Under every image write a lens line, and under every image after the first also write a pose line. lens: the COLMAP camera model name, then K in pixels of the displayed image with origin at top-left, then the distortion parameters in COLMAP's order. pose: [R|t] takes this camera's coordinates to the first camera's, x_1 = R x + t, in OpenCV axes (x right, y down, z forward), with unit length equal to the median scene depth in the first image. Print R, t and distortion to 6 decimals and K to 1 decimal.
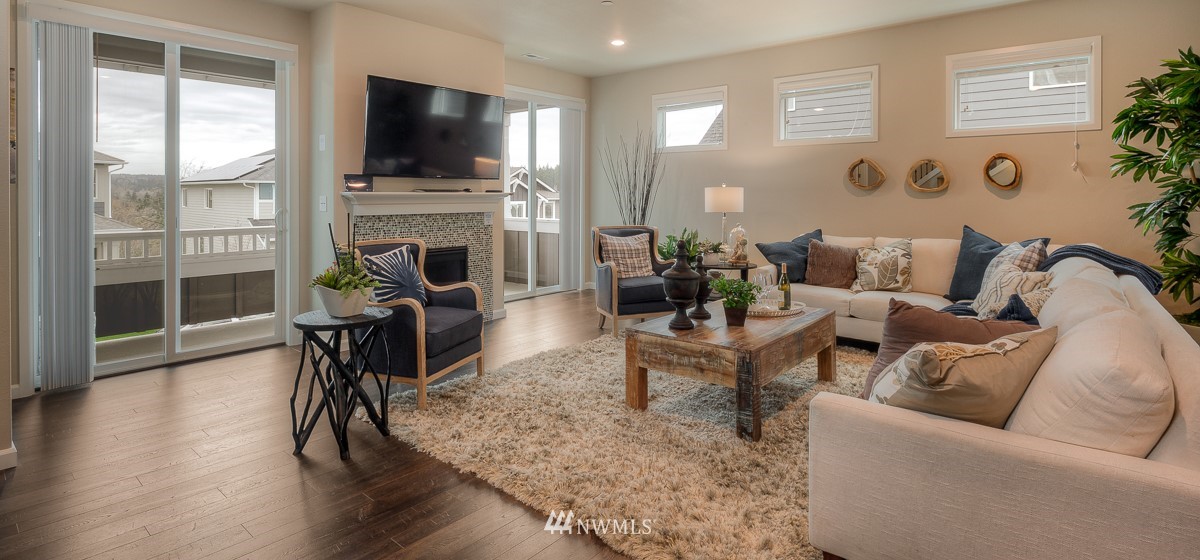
lens RADIAL K [[568.9, 0, 610.6], [0, 568.9, 205.6], [0, 0, 1]] dist [-0.007745, -0.000214]
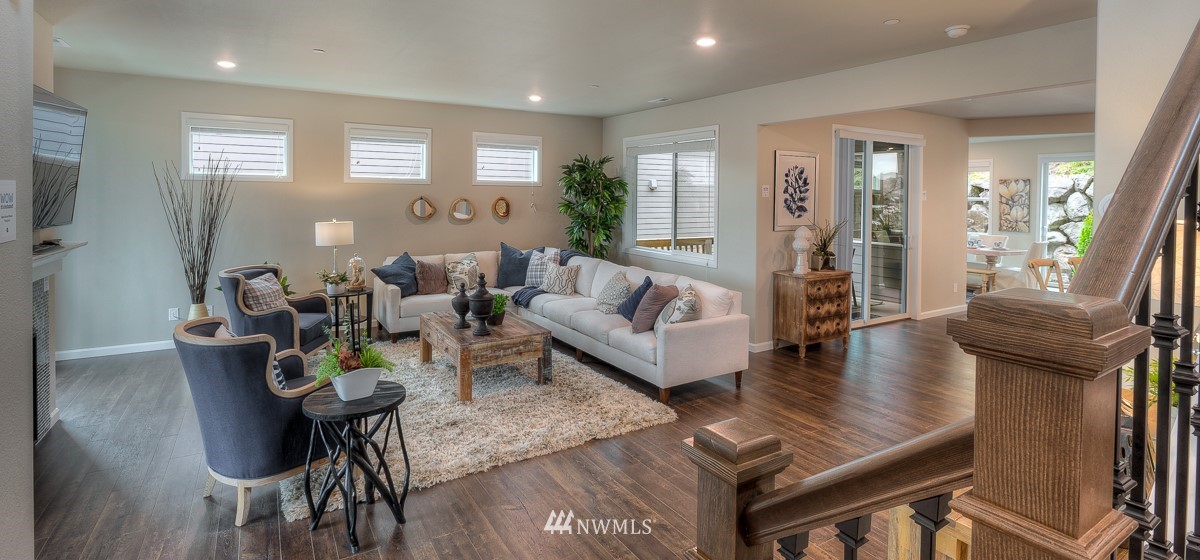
lens RADIAL K [[568.9, 0, 610.6], [0, 568.9, 205.6], [0, 0, 1]] dist [-0.007745, -0.000214]
pose [[0.297872, -0.019395, 0.954409, -0.785986], [0.007234, 0.999811, 0.018060, -0.090761], [-0.954579, 0.001524, 0.297956, 0.186419]]
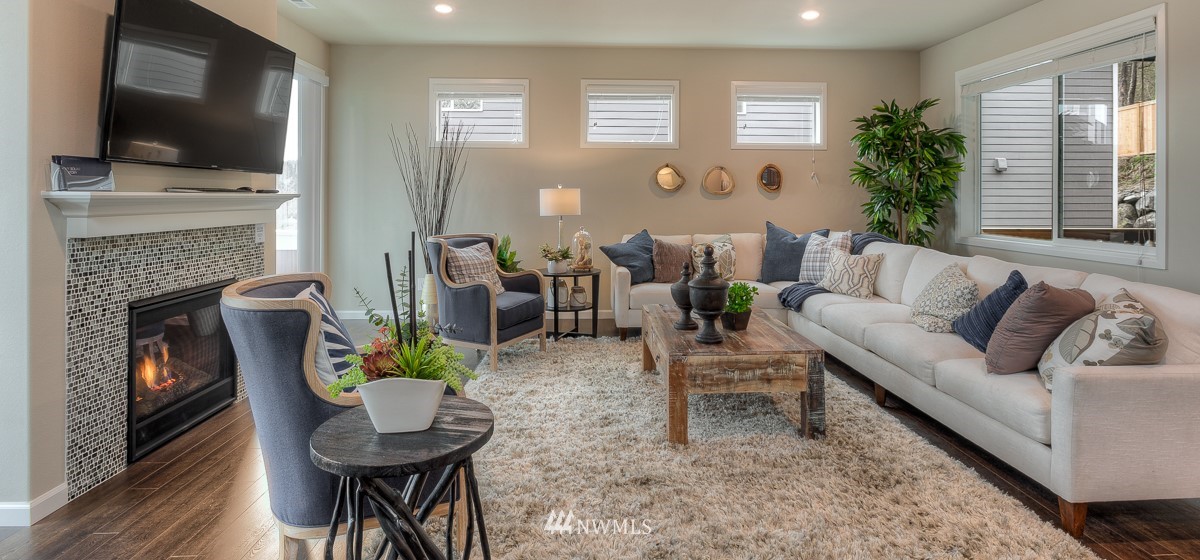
lens RADIAL K [[567.1, 0, 602.6], [0, 567.1, 197.0], [0, 0, 1]] dist [-0.006109, -0.000019]
pose [[0.738547, -0.001035, 0.674202, -0.431719], [0.012887, 0.999838, -0.012582, -0.006796], [-0.674079, 0.017980, 0.738440, 0.301696]]
